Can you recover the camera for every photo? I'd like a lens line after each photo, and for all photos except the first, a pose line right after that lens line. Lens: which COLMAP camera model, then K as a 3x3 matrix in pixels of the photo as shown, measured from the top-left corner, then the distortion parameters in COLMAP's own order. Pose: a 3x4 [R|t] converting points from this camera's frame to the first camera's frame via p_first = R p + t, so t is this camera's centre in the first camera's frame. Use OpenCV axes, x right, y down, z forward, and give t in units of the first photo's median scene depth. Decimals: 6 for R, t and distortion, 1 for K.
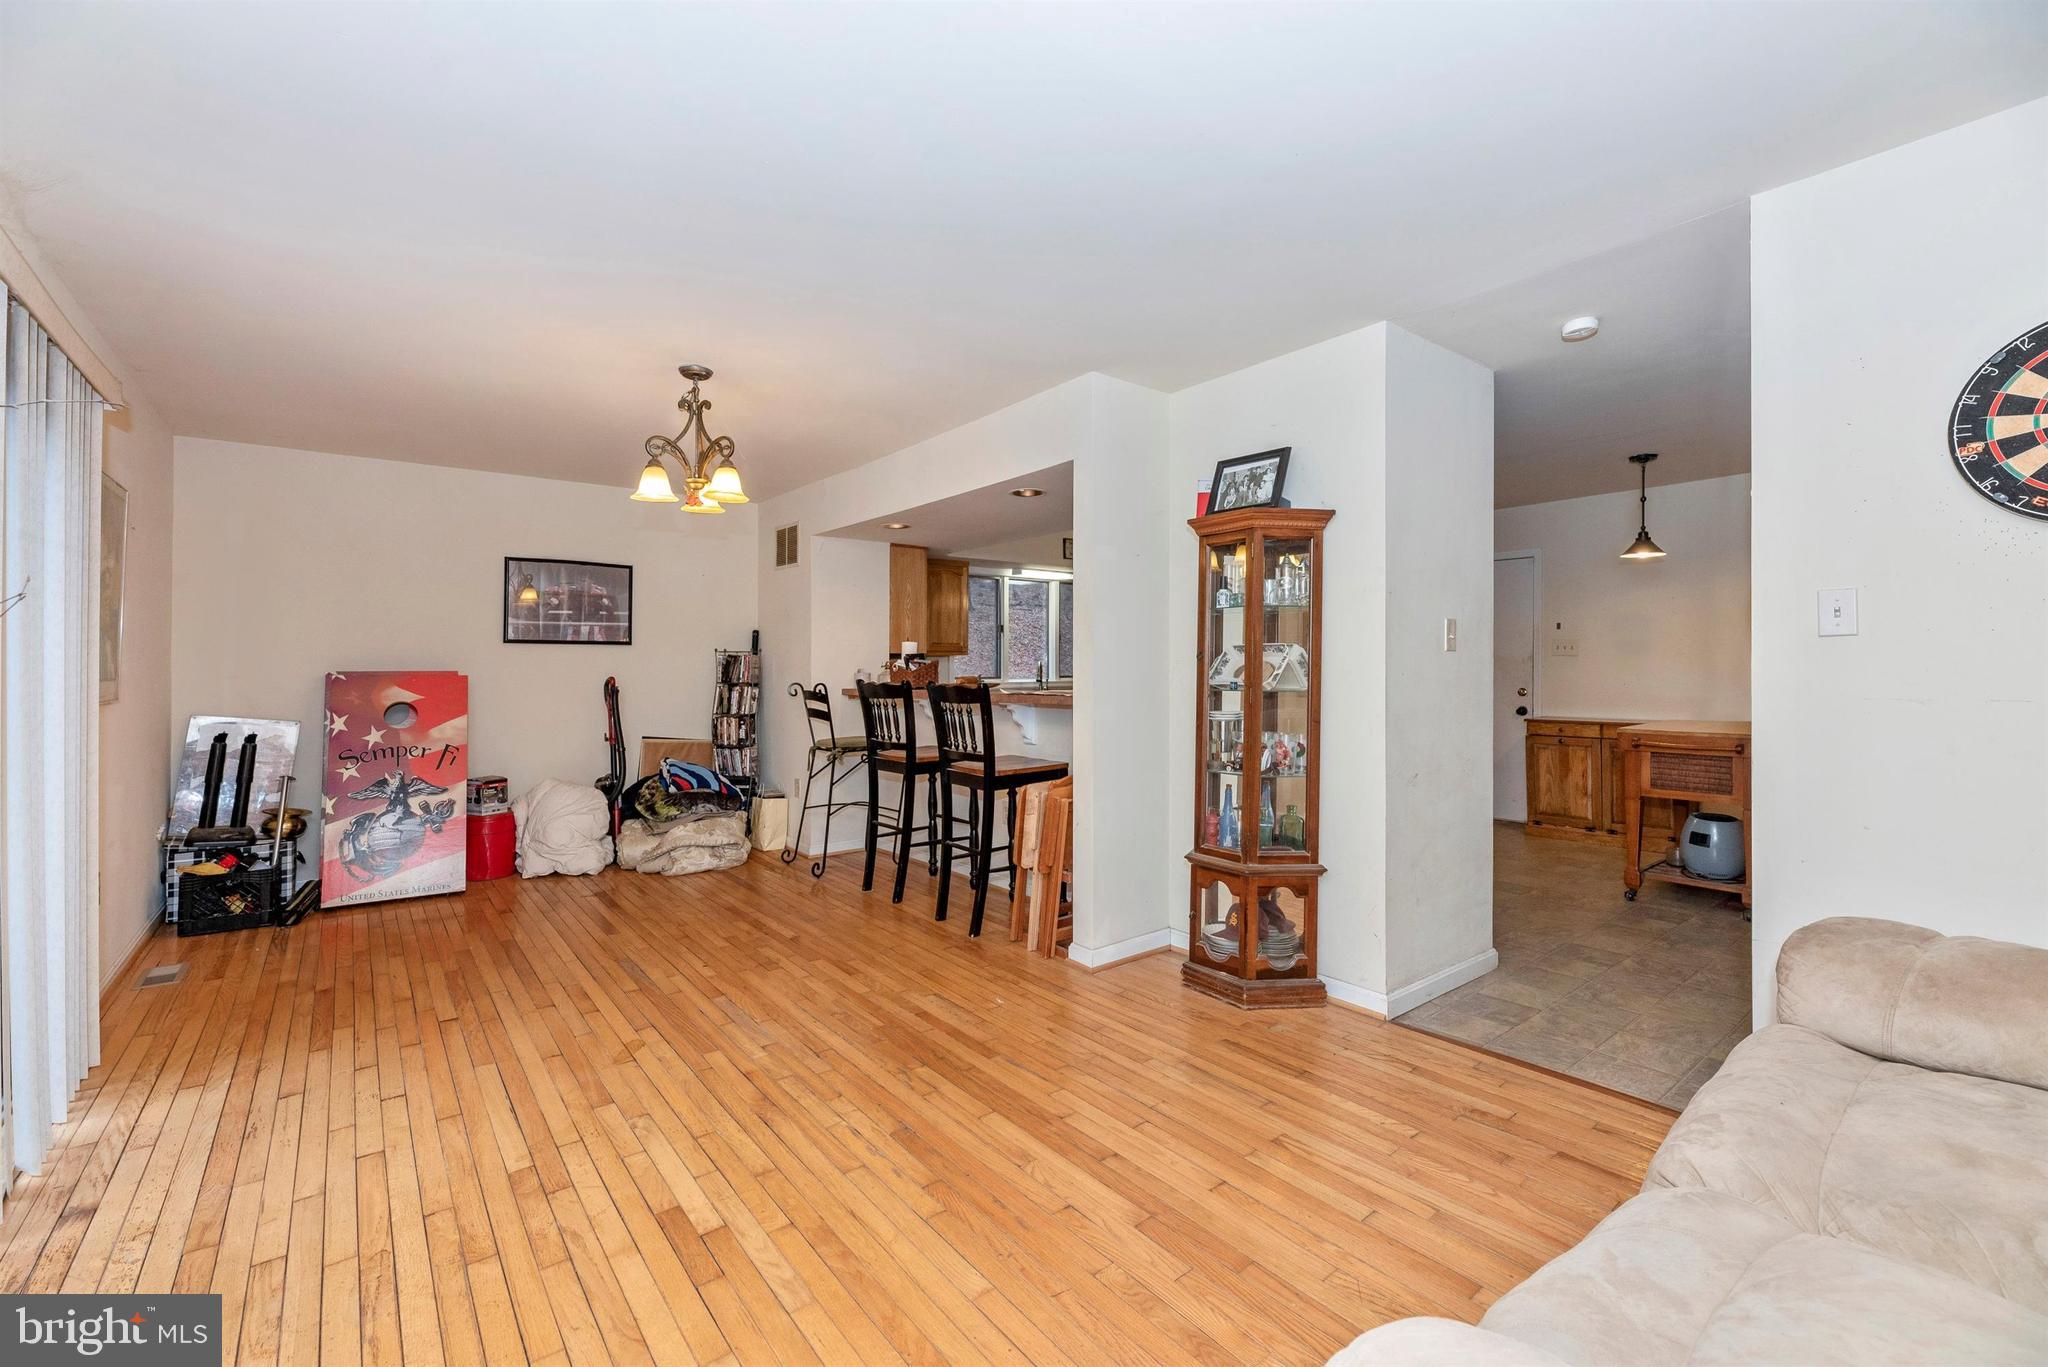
lens RADIAL K [[835.4, 0, 1011.6], [0, 835.4, 663.8], [0, 0, 1]] dist [-0.002602, 0.000079]
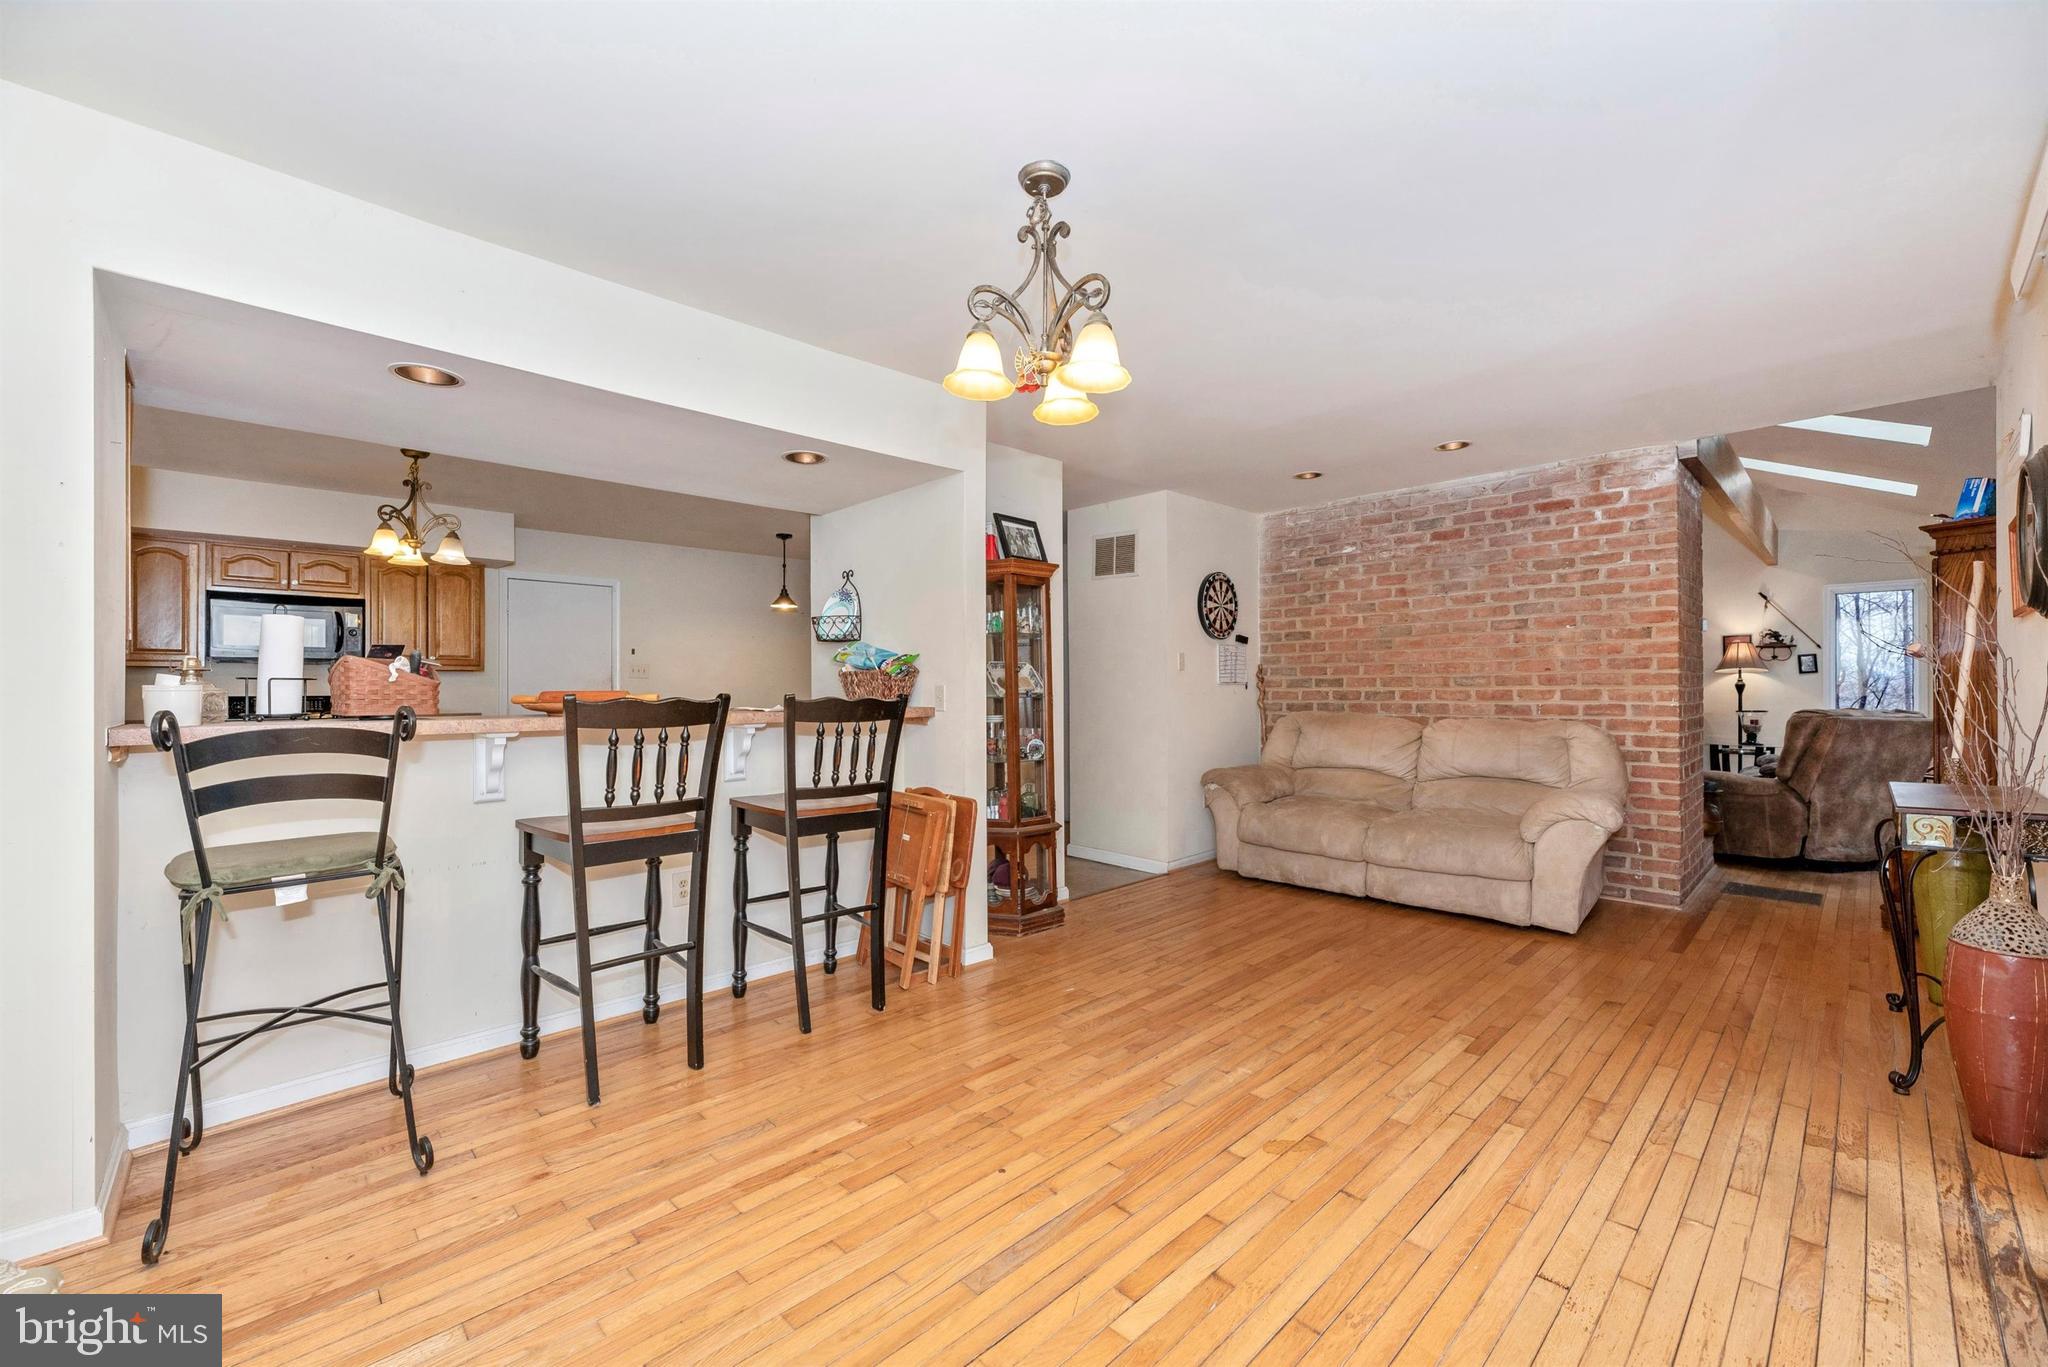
lens RADIAL K [[902.4, 0, 976.0], [0, 902.4, 682.2], [0, 0, 1]] dist [0.000515, 0.000221]
pose [[-0.105955, 0.013520, 0.994279, -0.959790], [0.002957, 0.999907, -0.013281, 0.022158], [-0.994367, 0.001533, -0.105985, 1.034075]]
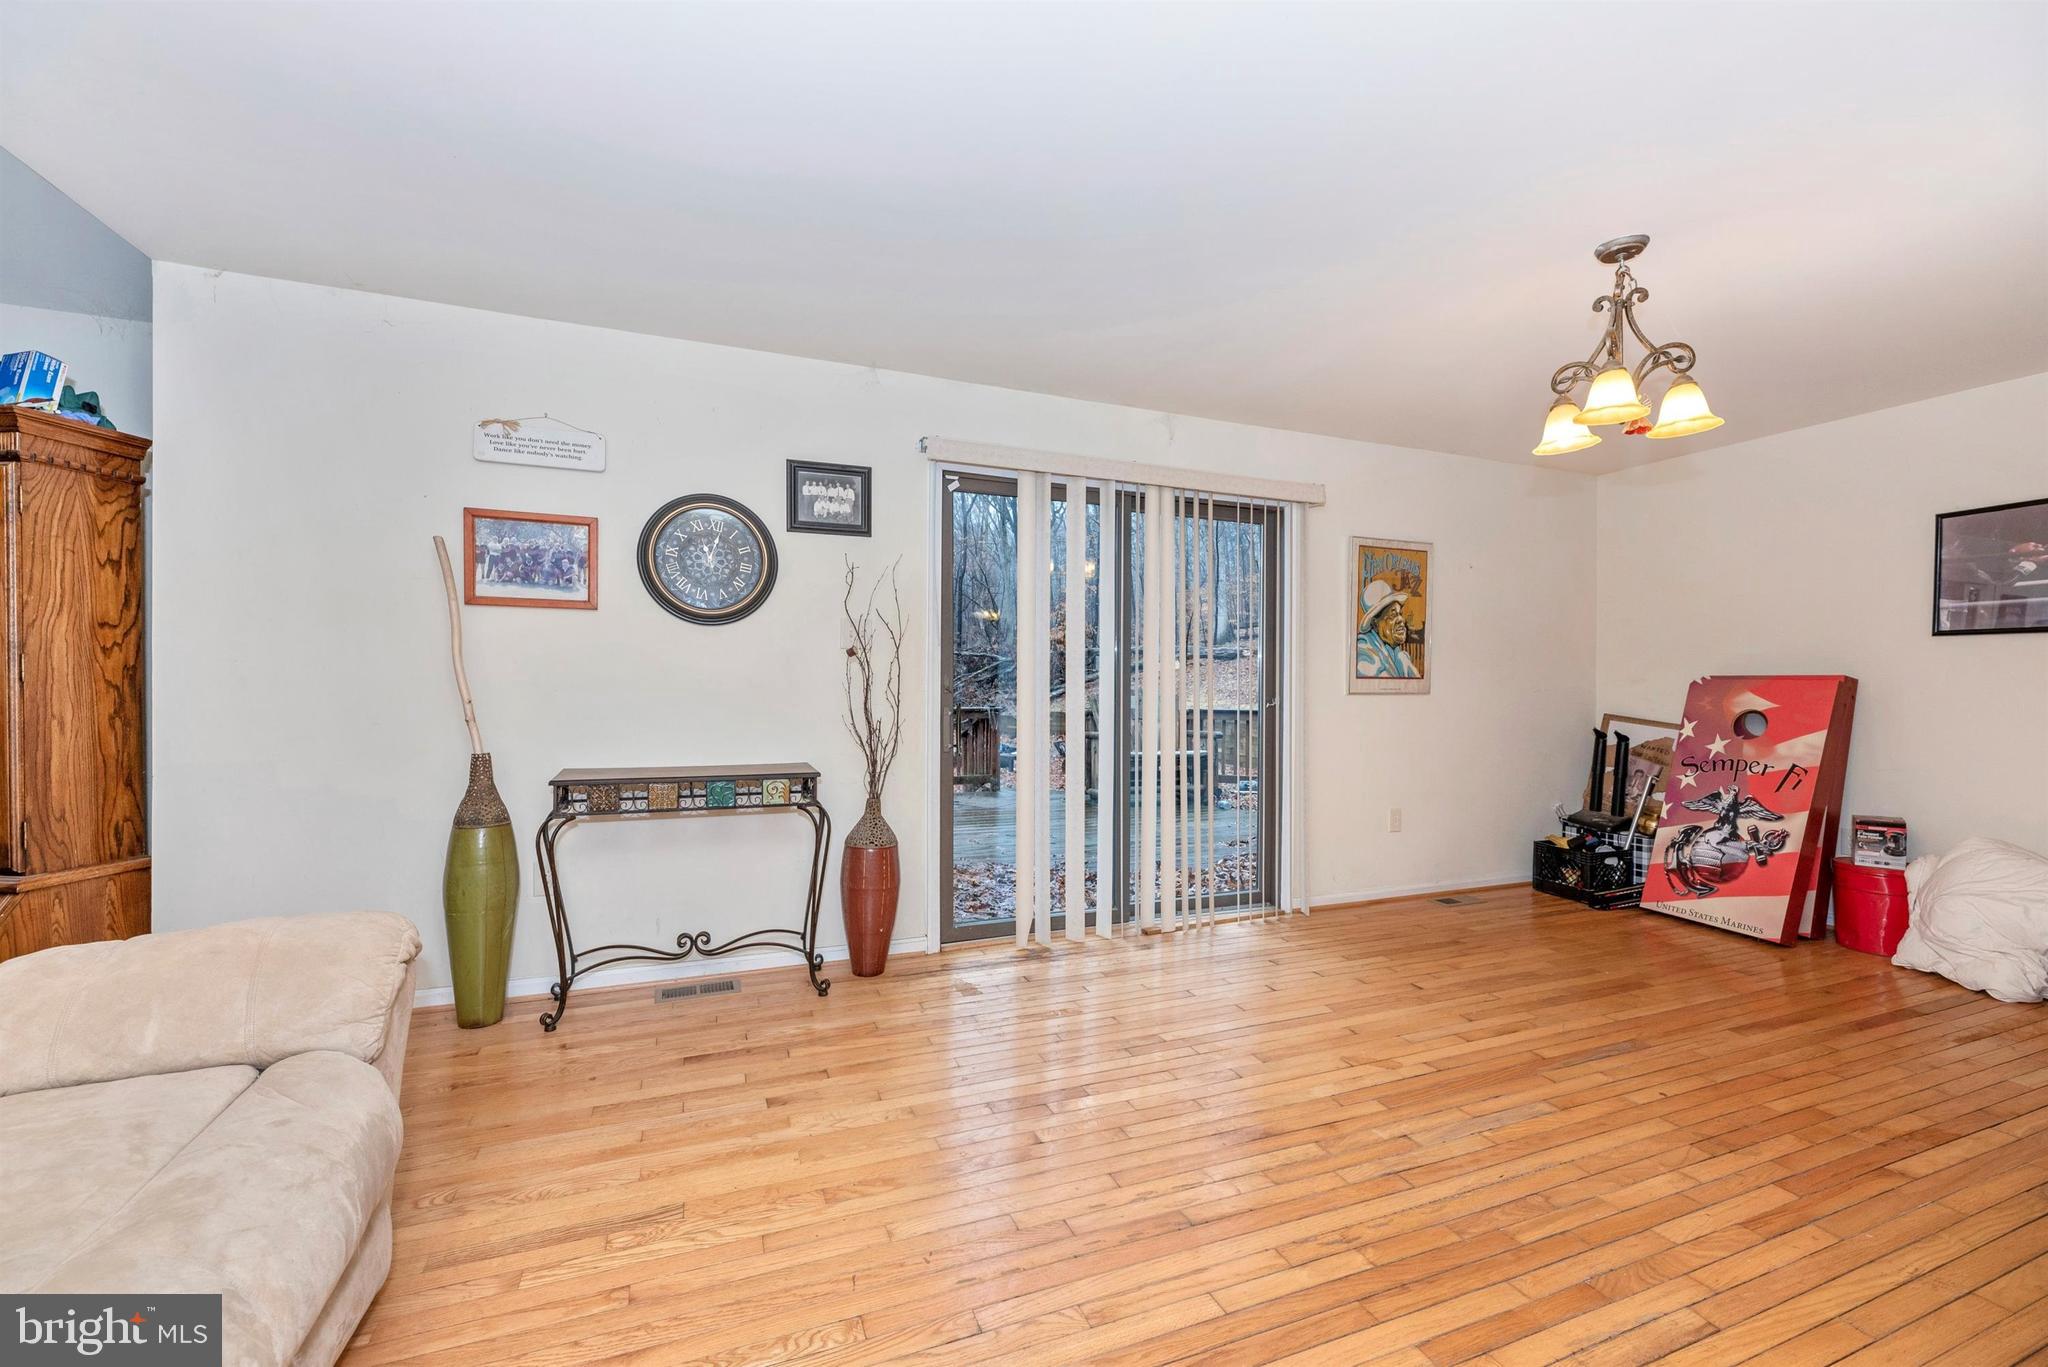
lens RADIAL K [[793.6, 0, 994.5], [0, 793.6, 693.2], [0, 0, 1]] dist [-0.001388, -0.000055]
pose [[-0.284559, 0.017019, -0.958507, 0.392192], [-0.002780, 0.999824, 0.018578, 0.019248], [0.958654, 0.007951, -0.284462, 0.623040]]
